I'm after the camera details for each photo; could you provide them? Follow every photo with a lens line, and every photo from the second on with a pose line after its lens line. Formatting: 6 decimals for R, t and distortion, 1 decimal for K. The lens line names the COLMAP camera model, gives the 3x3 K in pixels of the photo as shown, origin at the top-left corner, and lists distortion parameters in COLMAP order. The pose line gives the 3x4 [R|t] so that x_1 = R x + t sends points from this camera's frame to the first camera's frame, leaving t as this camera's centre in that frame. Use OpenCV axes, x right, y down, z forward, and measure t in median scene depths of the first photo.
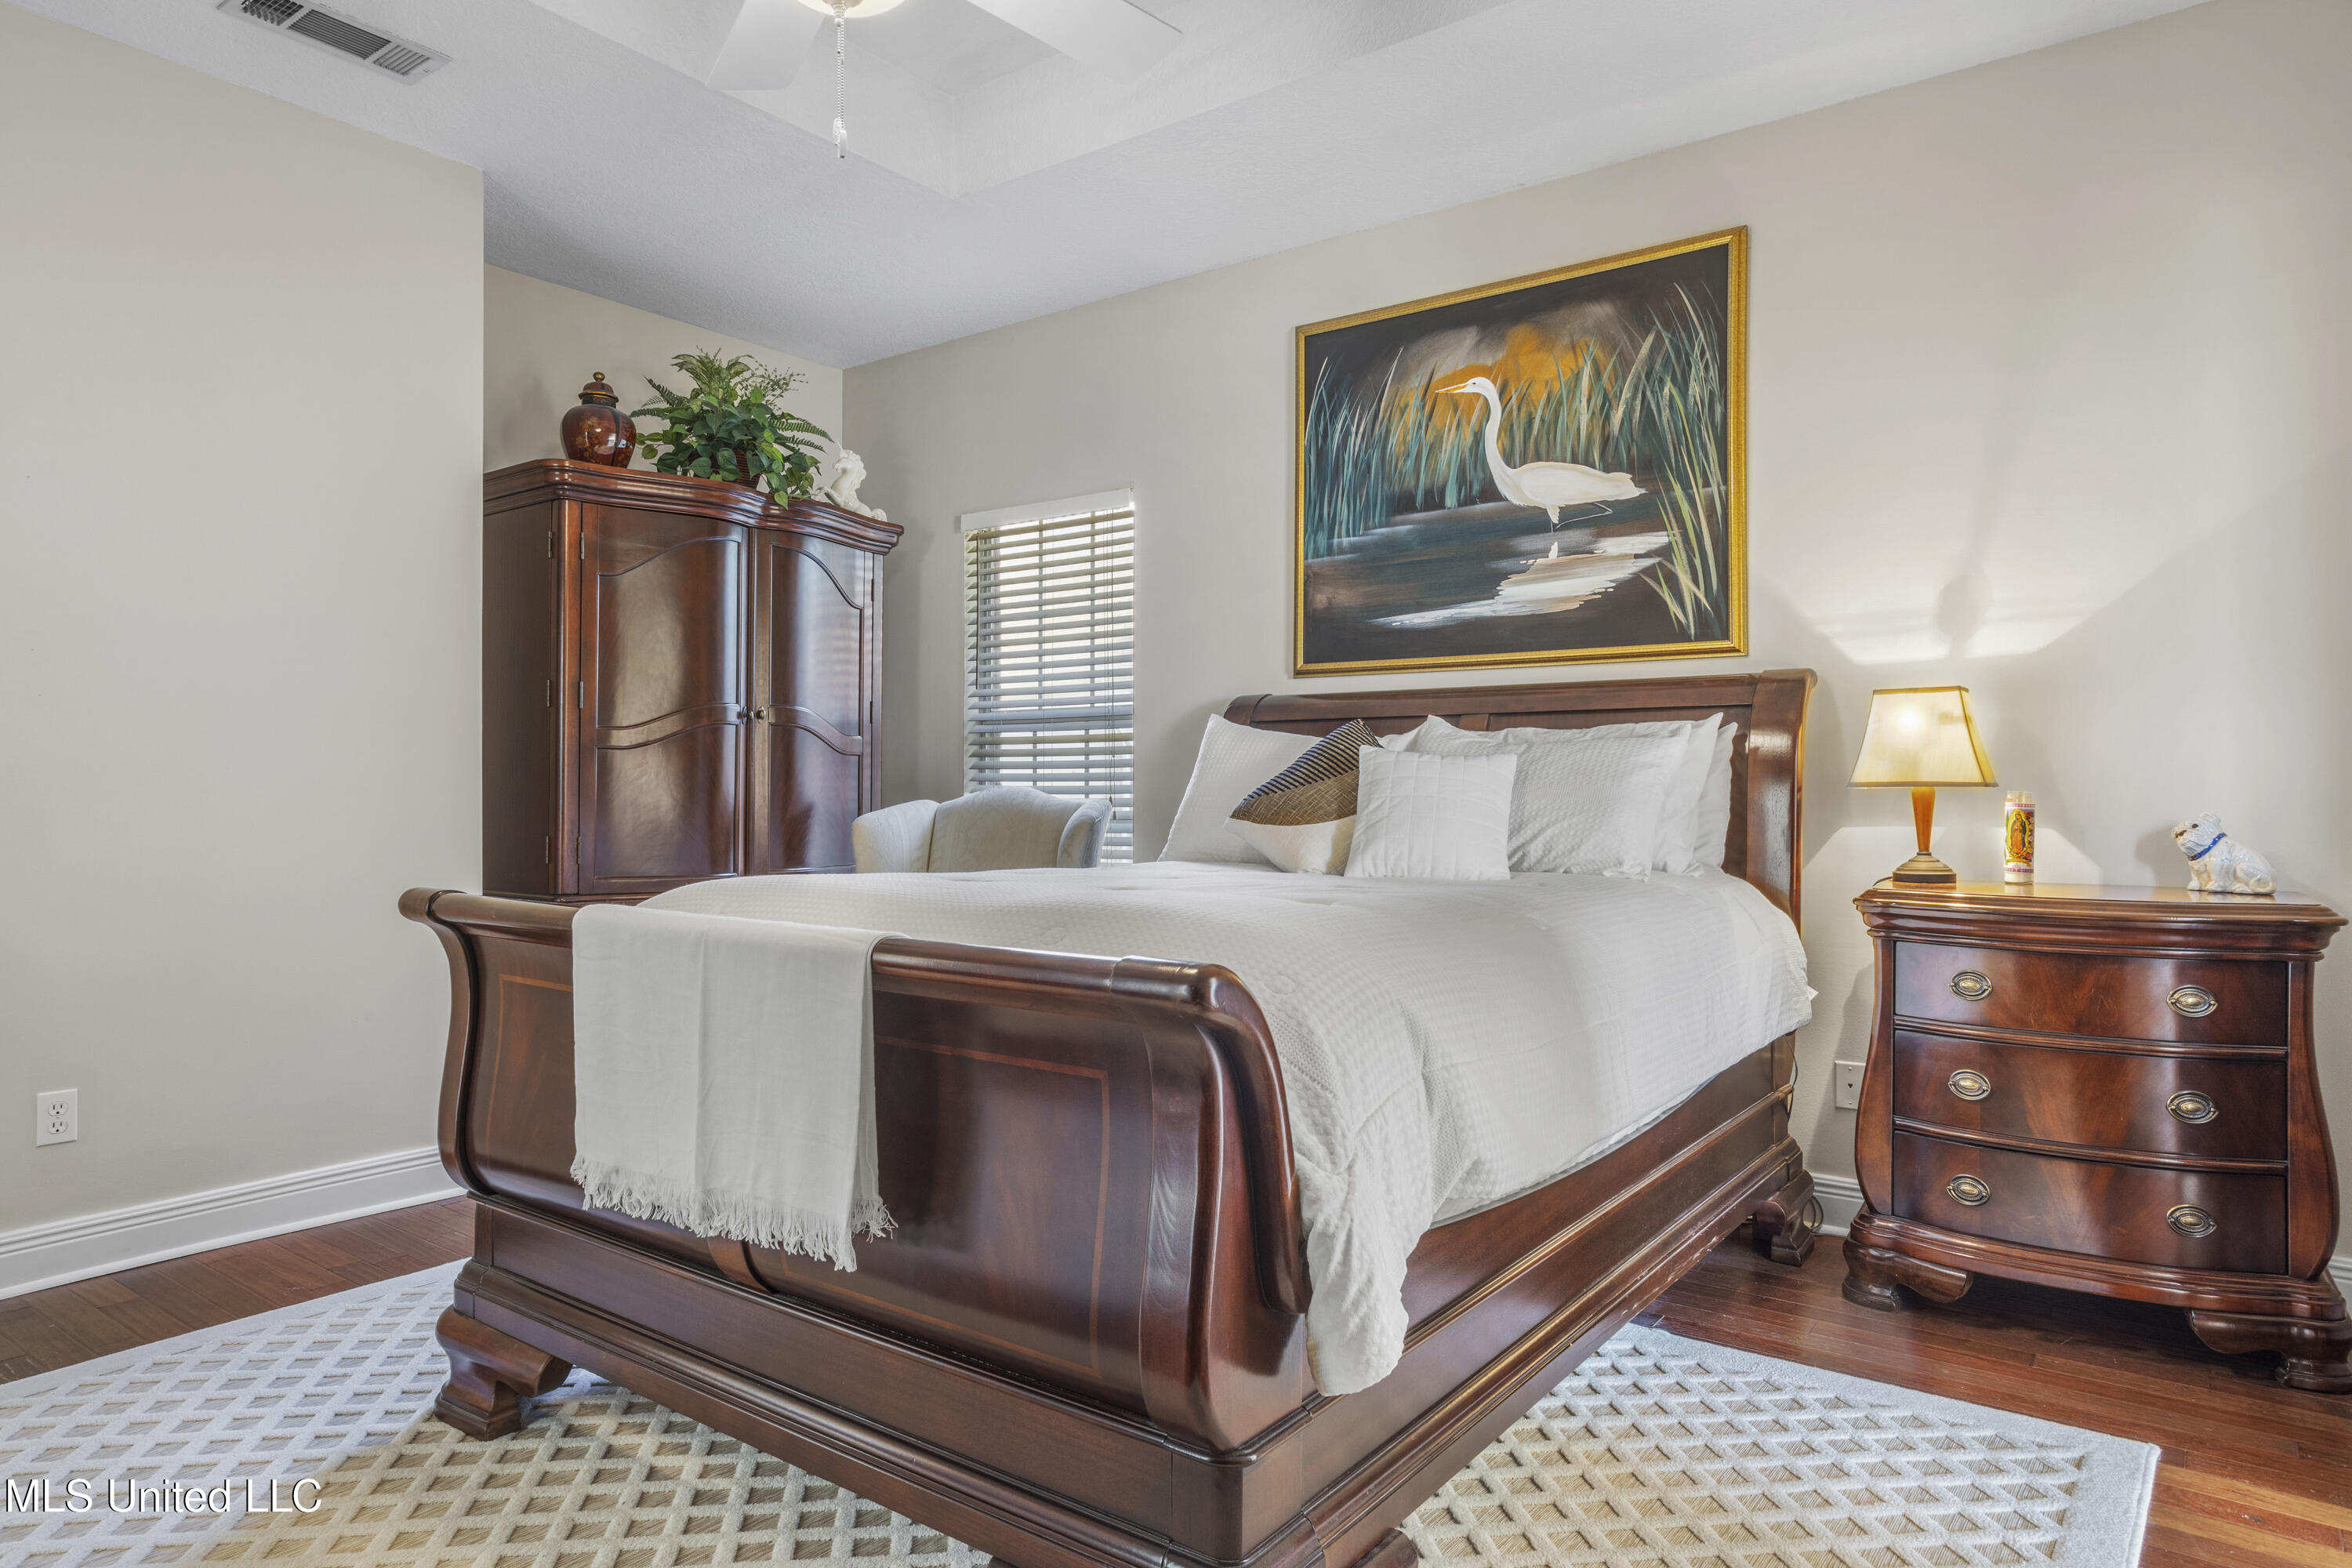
lens RADIAL K [[1420.3, 0, 1183.3], [0, 1420.3, 794.1], [0, 0, 1]] dist [-0.016539, 0.000866]
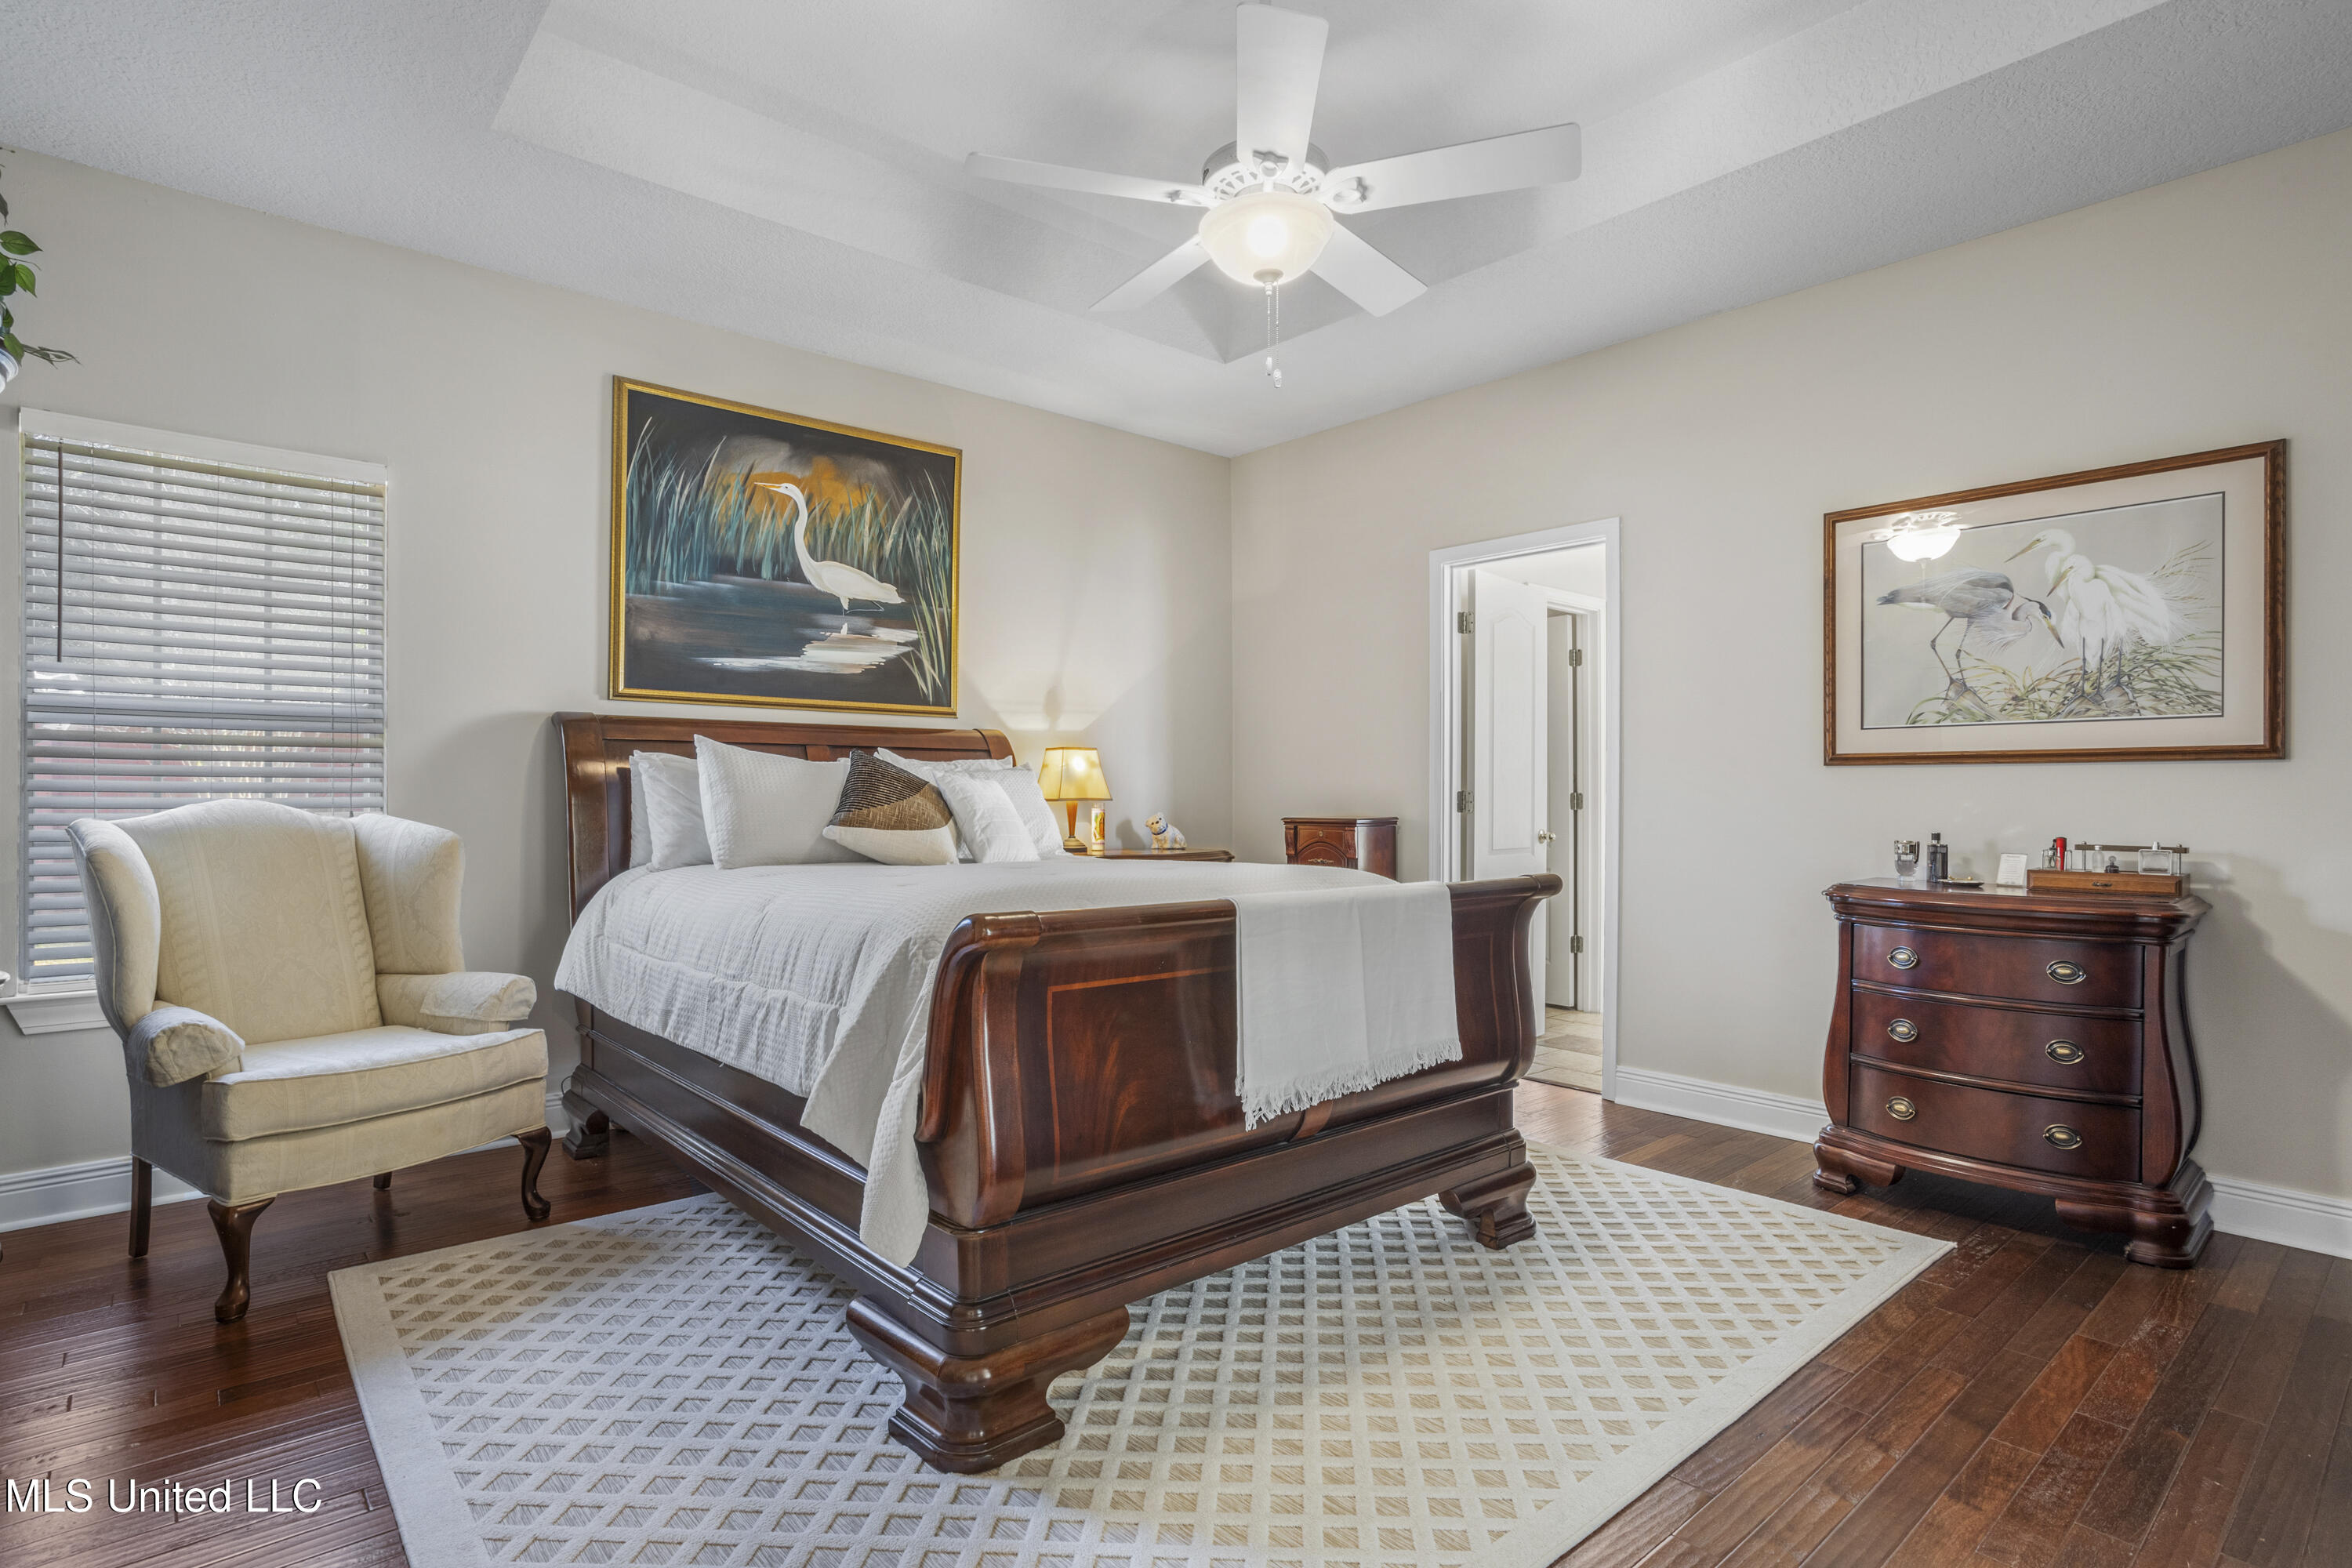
lens RADIAL K [[1201.0, 0, 1182.8], [0, 1201.0, 779.4], [0, 0, 1]] dist [-0.001145, 0.002146]
pose [[0.217838, 0.013029, 0.975898, -0.796541], [0.003417, 0.999895, -0.014112, -0.008054], [-0.975979, 0.006409, 0.217771, 0.422904]]
